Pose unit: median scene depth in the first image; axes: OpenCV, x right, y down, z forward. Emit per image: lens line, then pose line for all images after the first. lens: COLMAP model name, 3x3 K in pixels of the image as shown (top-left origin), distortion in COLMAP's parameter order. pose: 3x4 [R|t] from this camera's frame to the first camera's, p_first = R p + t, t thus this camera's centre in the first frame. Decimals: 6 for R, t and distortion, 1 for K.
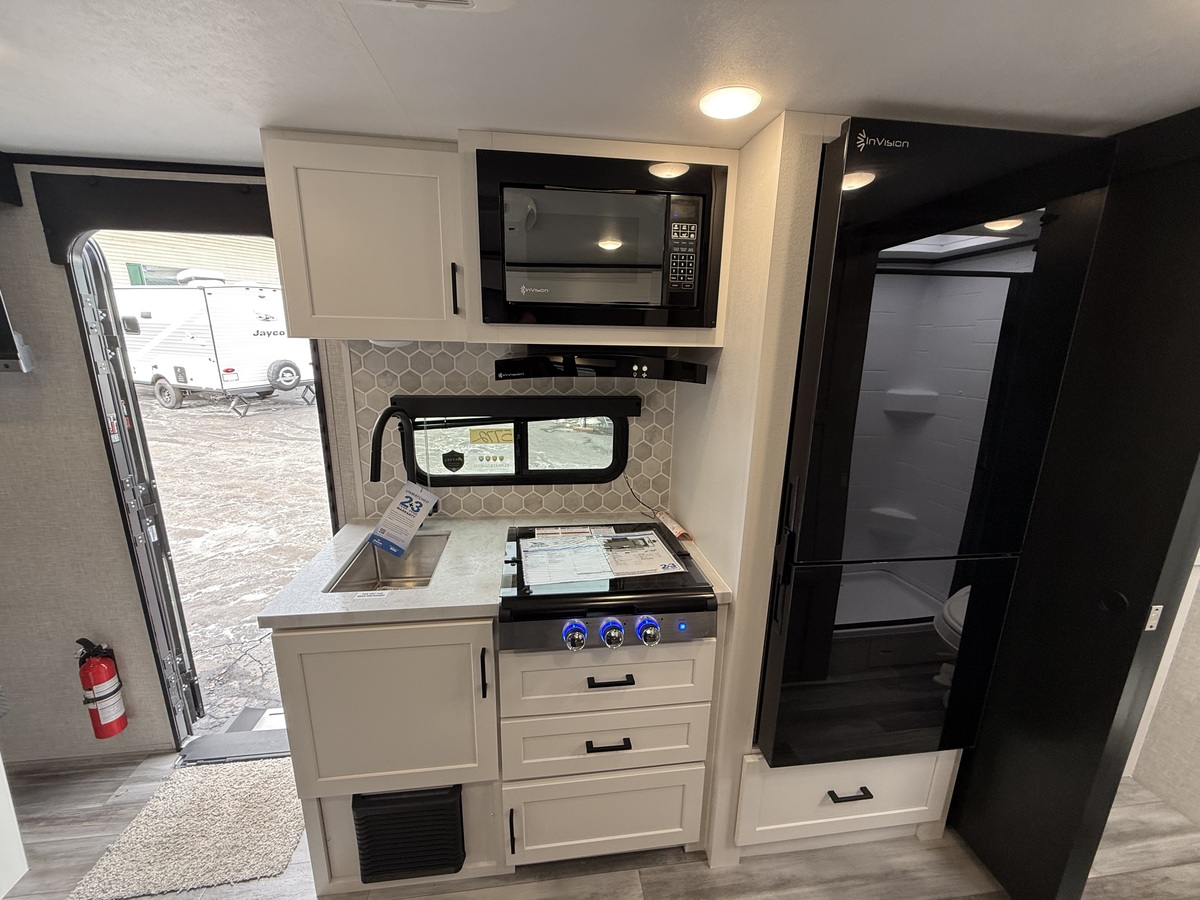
lens RADIAL K [[477.1, 0, 600.0], [0, 477.1, 450.0], [0, 0, 1]] dist [0.000163, 0.000036]
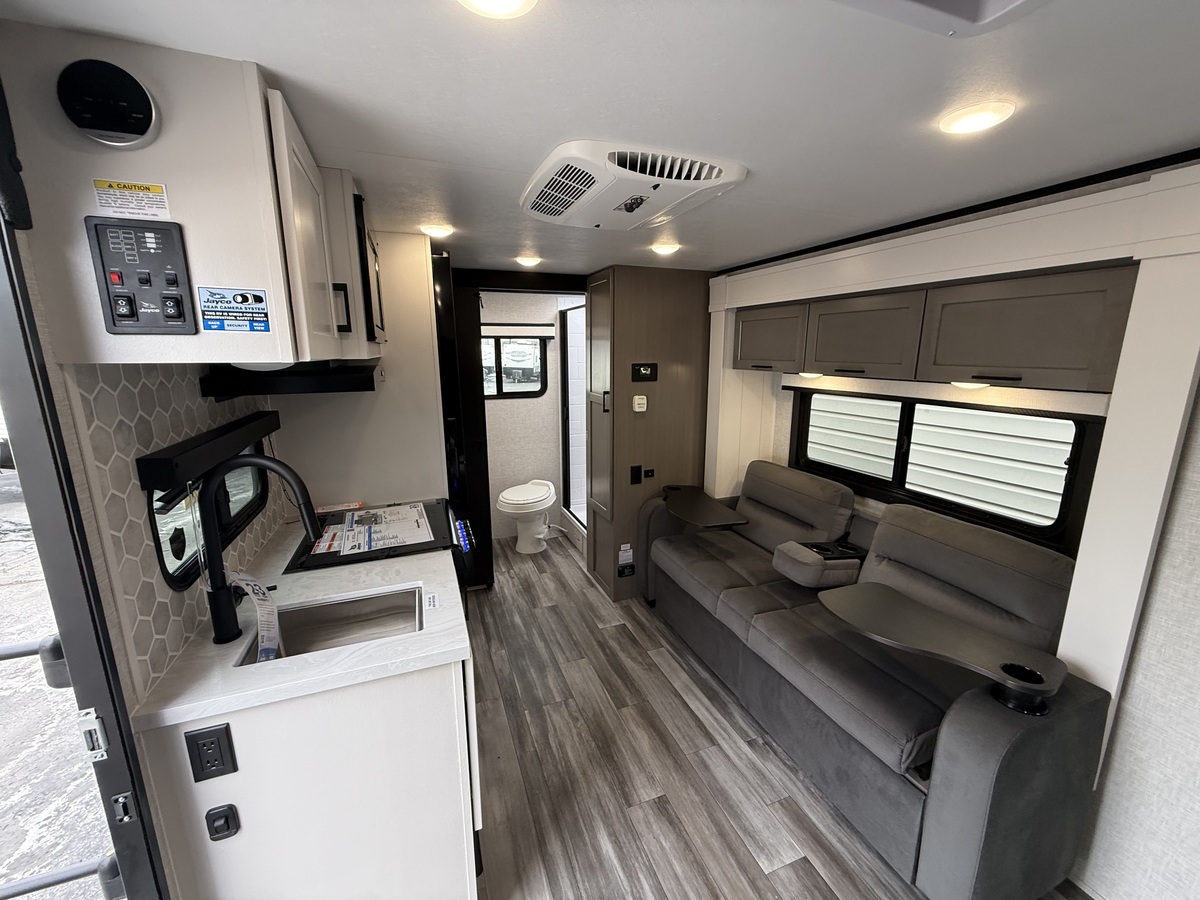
lens RADIAL K [[477.1, 0, 600.0], [0, 477.1, 450.0], [0, 0, 1]] dist [0.000163, 0.000036]
pose [[-0.238811, -0.214388, 0.947105, -1.157380], [0.229071, 0.935362, 0.269490, -0.157468], [-0.943661, 0.281312, -0.174265, 0.576285]]
